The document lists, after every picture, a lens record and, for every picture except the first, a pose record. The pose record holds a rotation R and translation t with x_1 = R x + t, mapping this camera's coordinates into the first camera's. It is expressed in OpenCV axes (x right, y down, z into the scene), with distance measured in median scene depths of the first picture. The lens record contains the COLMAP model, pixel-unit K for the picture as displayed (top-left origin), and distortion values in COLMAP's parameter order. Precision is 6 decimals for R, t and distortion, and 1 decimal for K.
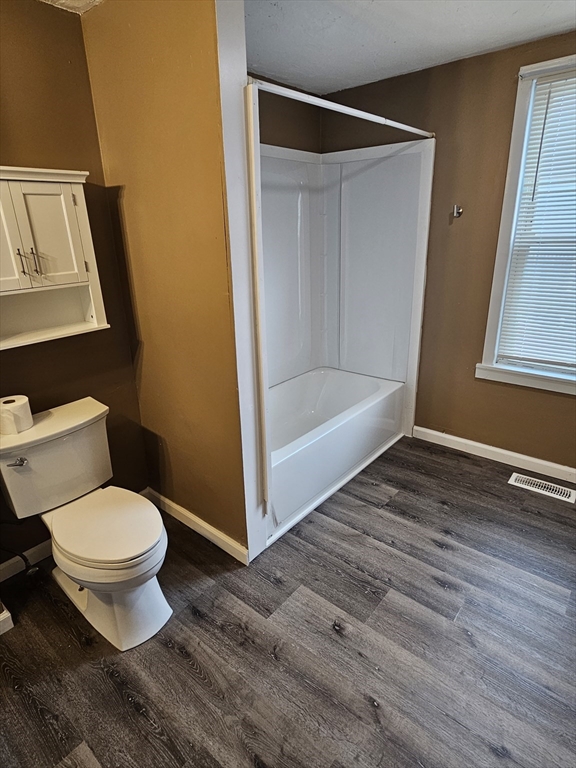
lens RADIAL K [[433.4, 0, 285.7], [0, 433.4, 385.6], [0, 0, 1]] dist [0.000254, -0.000920]
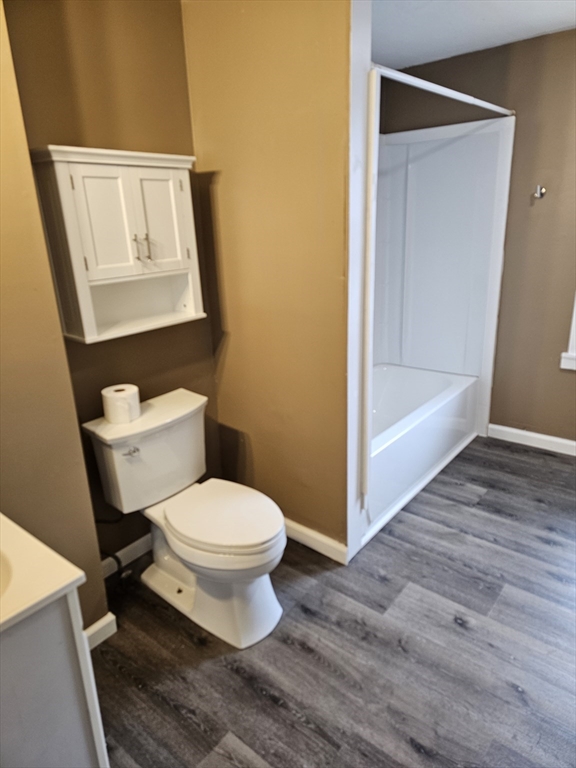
lens RADIAL K [[509.9, 0, 287.4], [0, 509.9, 380.7], [0, 0, 1]] dist [0.064722, -0.040282]
pose [[0.999655, -0.016475, 0.020452, -0.269603], [0.017261, 0.999095, -0.038874, 0.063595], [-0.019793, 0.039214, 0.999035, -0.155453]]
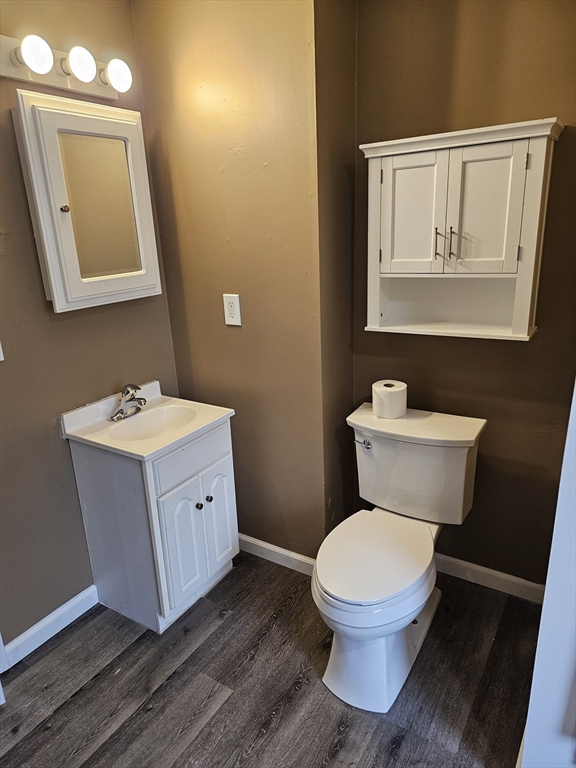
lens RADIAL K [[509.9, 0, 283.1], [0, 509.9, 391.8], [0, 0, 1]] dist [0.064722, -0.040282]
pose [[0.127924, 0.316515, -0.939922, 0.397230], [-0.311823, 0.912485, 0.264836, -0.171535], [0.941489, 0.259210, 0.215425, 0.506792]]
